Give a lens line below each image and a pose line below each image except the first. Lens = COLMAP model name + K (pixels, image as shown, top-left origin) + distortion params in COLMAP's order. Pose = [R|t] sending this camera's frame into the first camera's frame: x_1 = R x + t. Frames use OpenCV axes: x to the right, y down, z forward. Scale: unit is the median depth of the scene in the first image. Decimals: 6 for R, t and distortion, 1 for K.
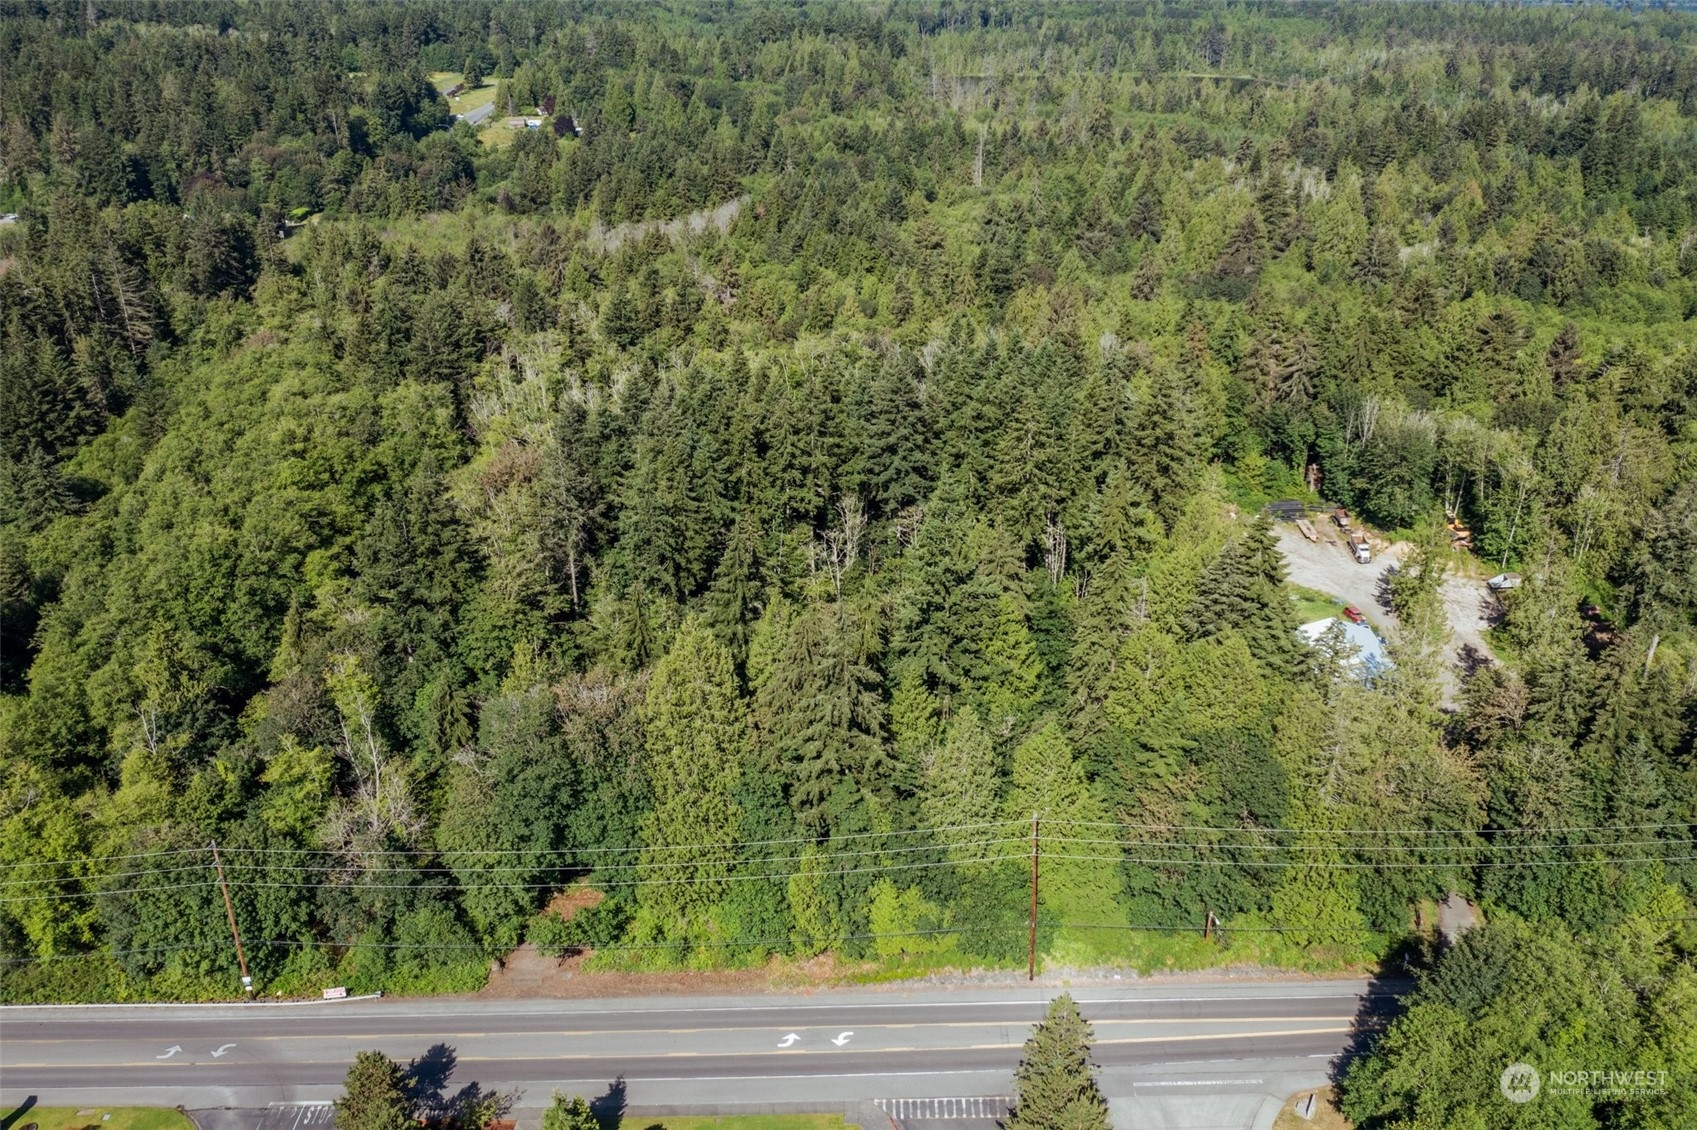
lens RADIAL K [[1338.6, 0, 850.9], [0, 1338.6, 564.7], [0, 0, 1]] dist [-0.018025, 0.008614]
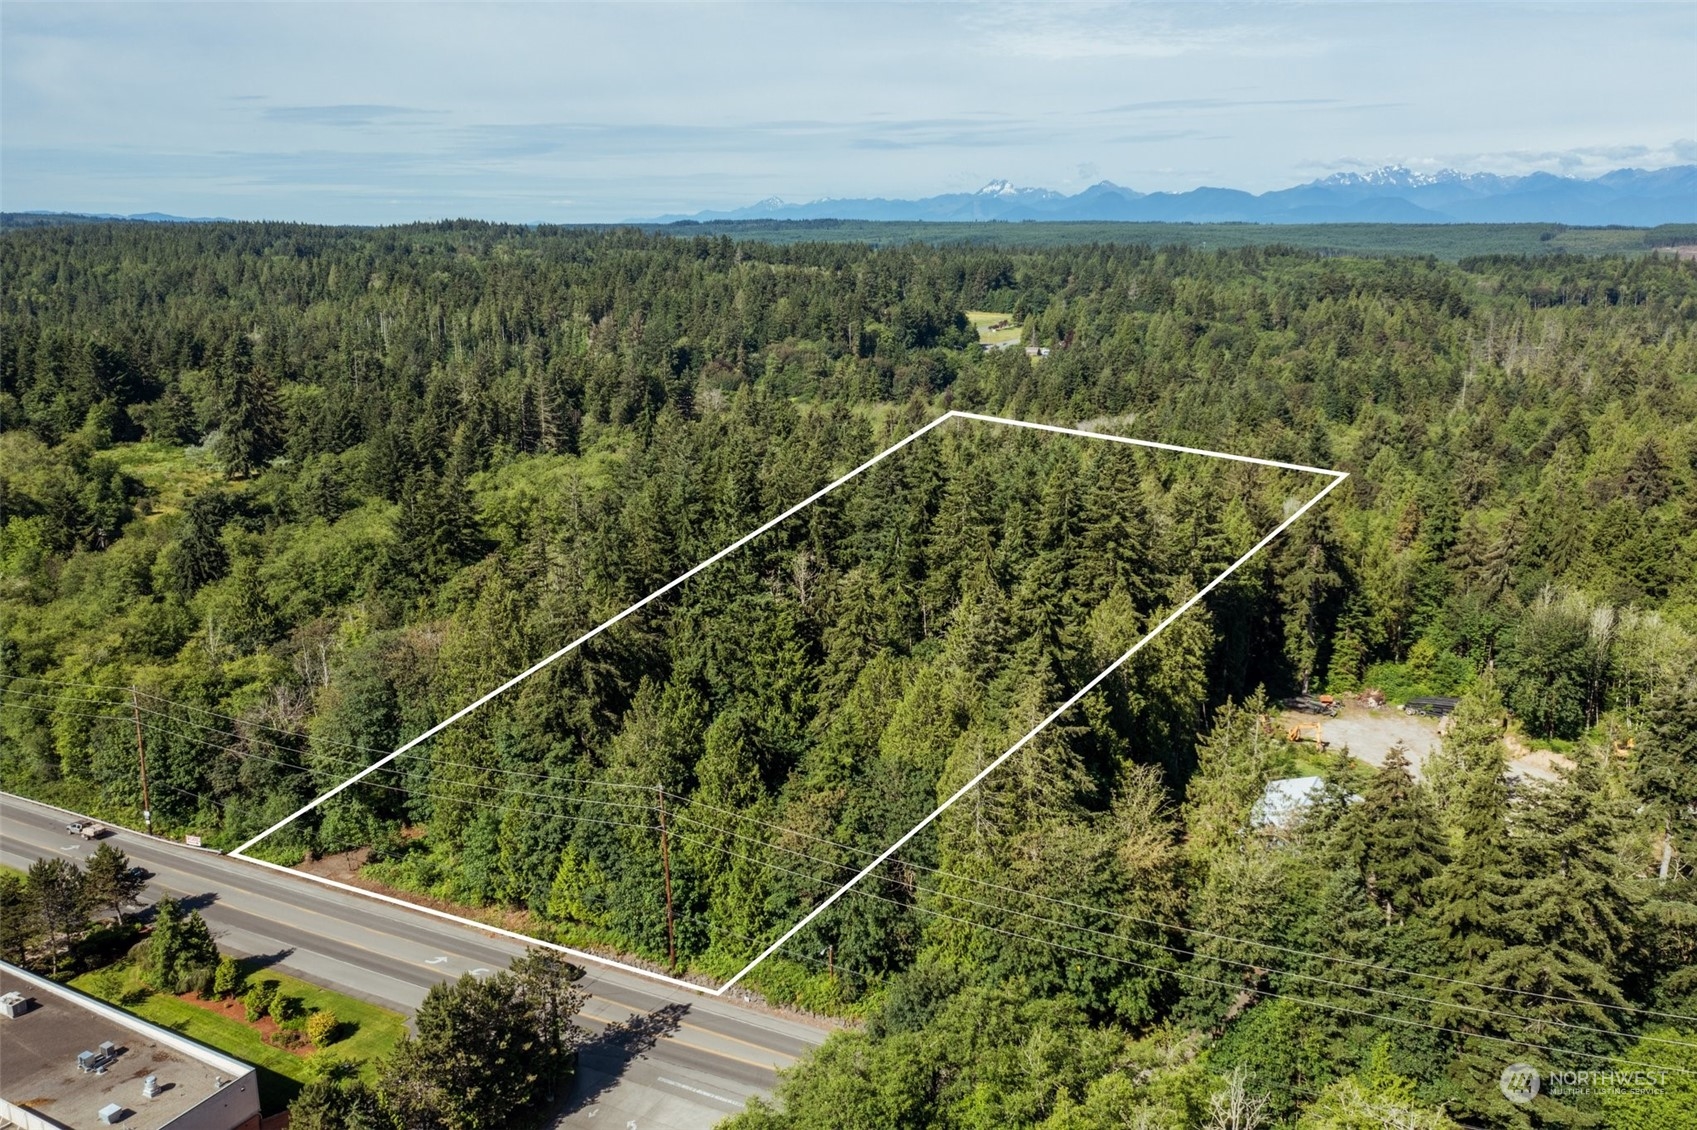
lens RADIAL K [[1338.6, 0, 850.9], [0, 1338.6, 564.7], [0, 0, 1]] dist [-0.018025, 0.008614]
pose [[0.887161, 0.120196, -0.445532, 0.471586], [-0.205508, 0.967363, -0.148239, 0.099493], [0.413173, 0.223072, 0.882908, 0.092635]]
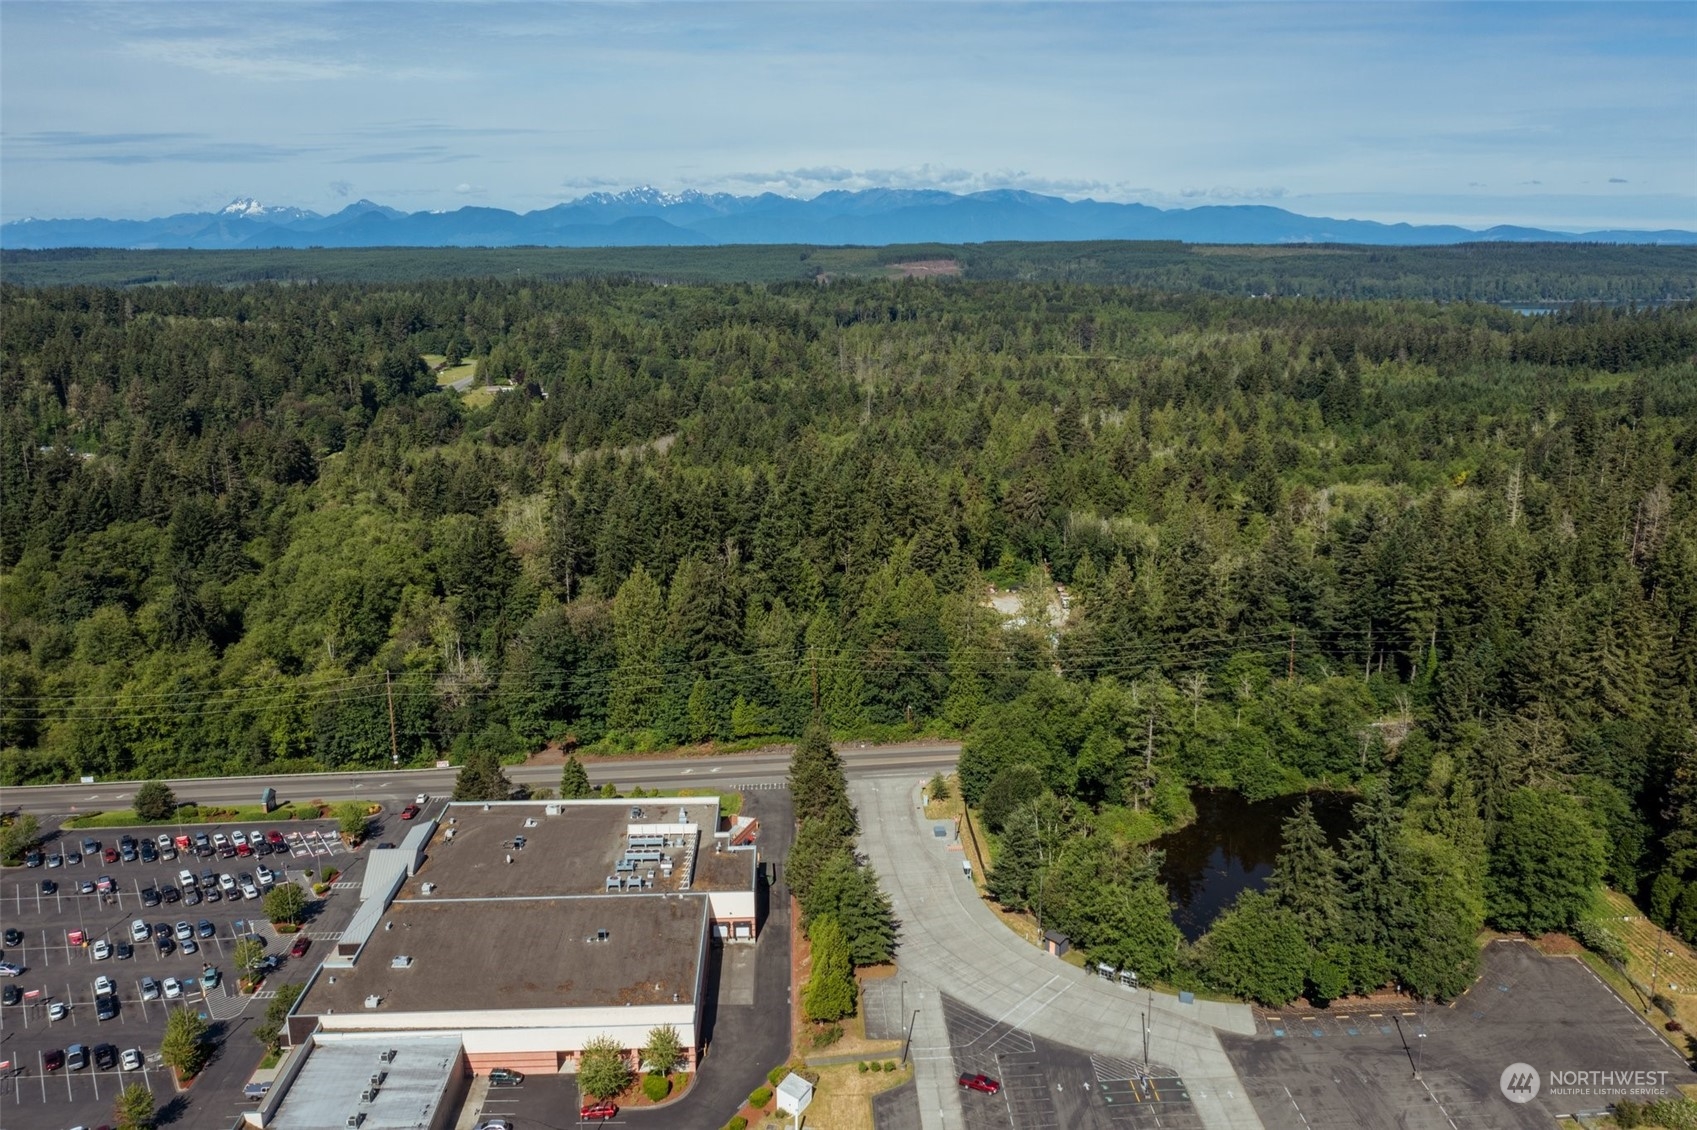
lens RADIAL K [[1348.8, 0, 853.7], [0, 1348.8, 554.7], [0, 0, 1]] dist [-0.023725, 0.014256]
pose [[0.998883, -0.012806, 0.045486, 0.075089], [0.022345, 0.976170, -0.215853, 0.331257], [-0.041638, 0.216628, 0.975366, -0.666597]]
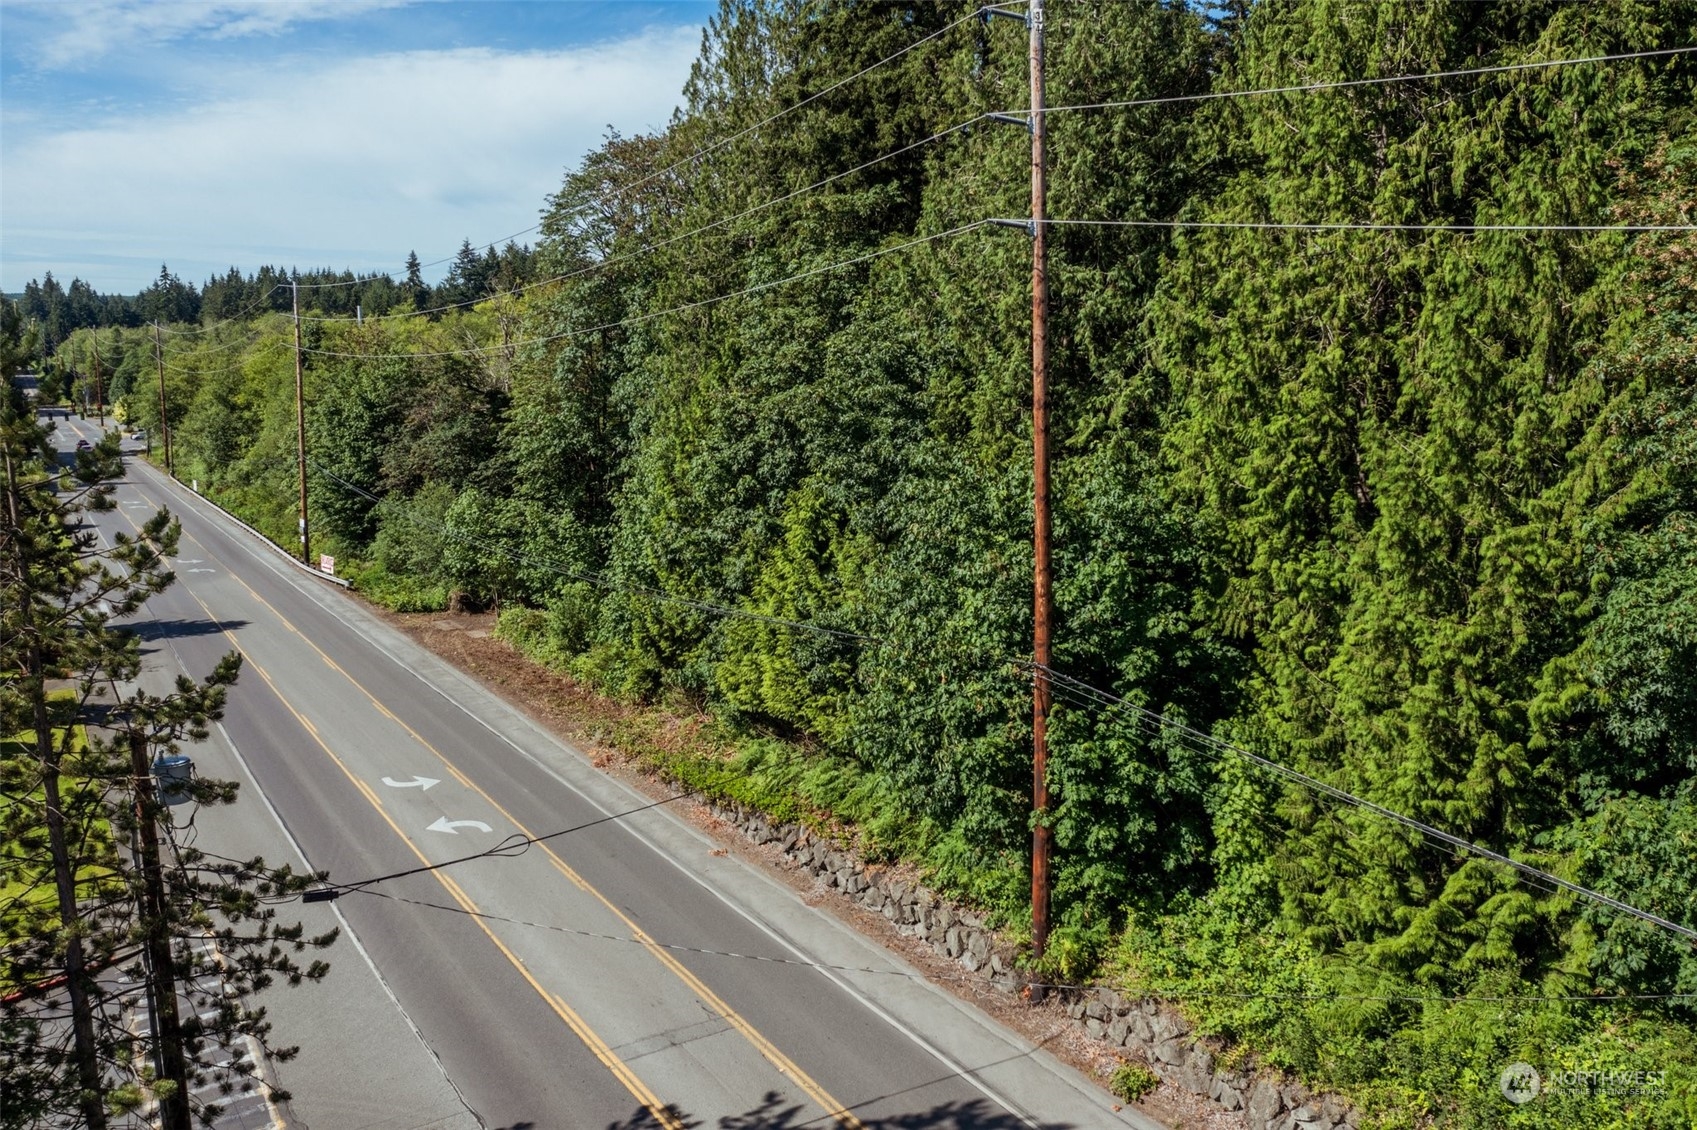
lens RADIAL K [[1338.6, 0, 850.9], [0, 1338.6, 564.7], [0, 0, 1]] dist [-0.018025, 0.008614]
pose [[0.536537, 0.152751, -0.829937, 0.208703], [-0.364541, 0.928937, -0.064696, 0.197508], [0.761077, 0.337258, 0.554093, 0.608957]]
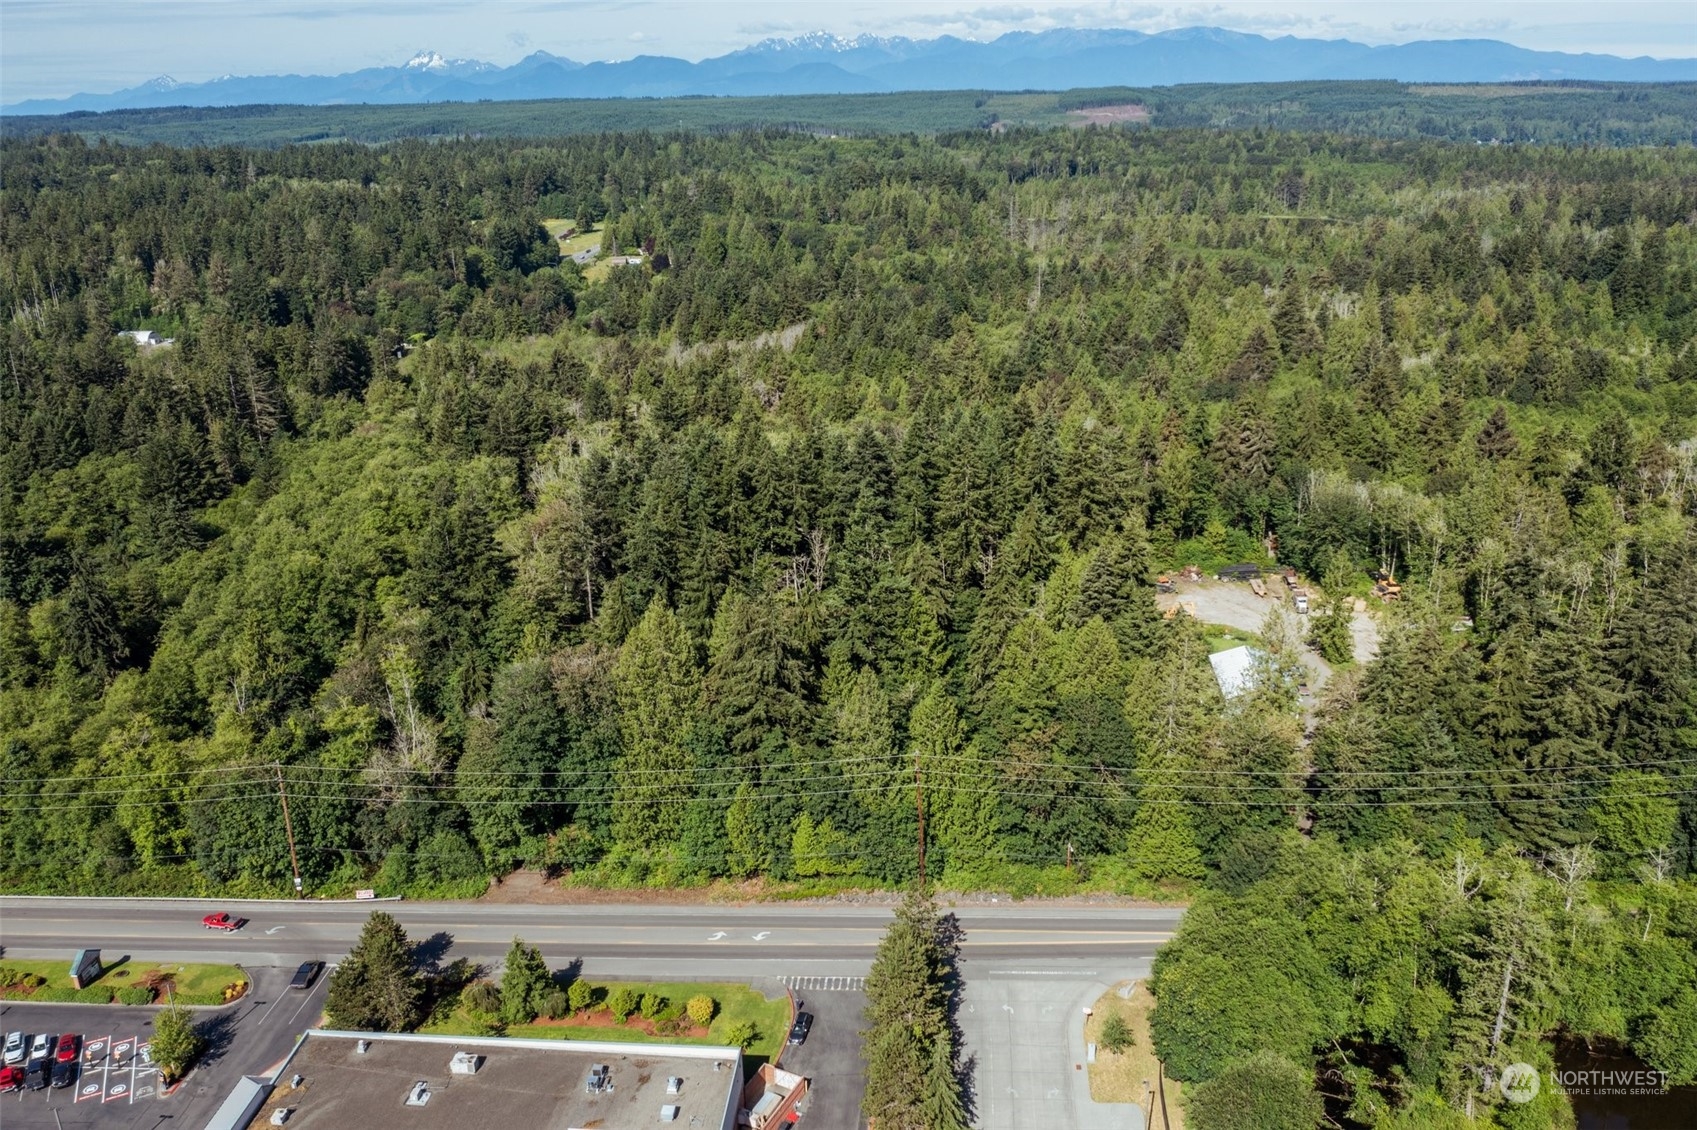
lens RADIAL K [[1343.4, 0, 850.4], [0, 1343.4, 562.6], [0, 0, 1]] dist [-0.017228, 0.005113]
pose [[0.996520, 0.010787, -0.082653, 0.121051], [-0.019512, 0.994228, -0.105498, 0.099218], [0.081038, 0.106744, 0.990979, -0.174275]]
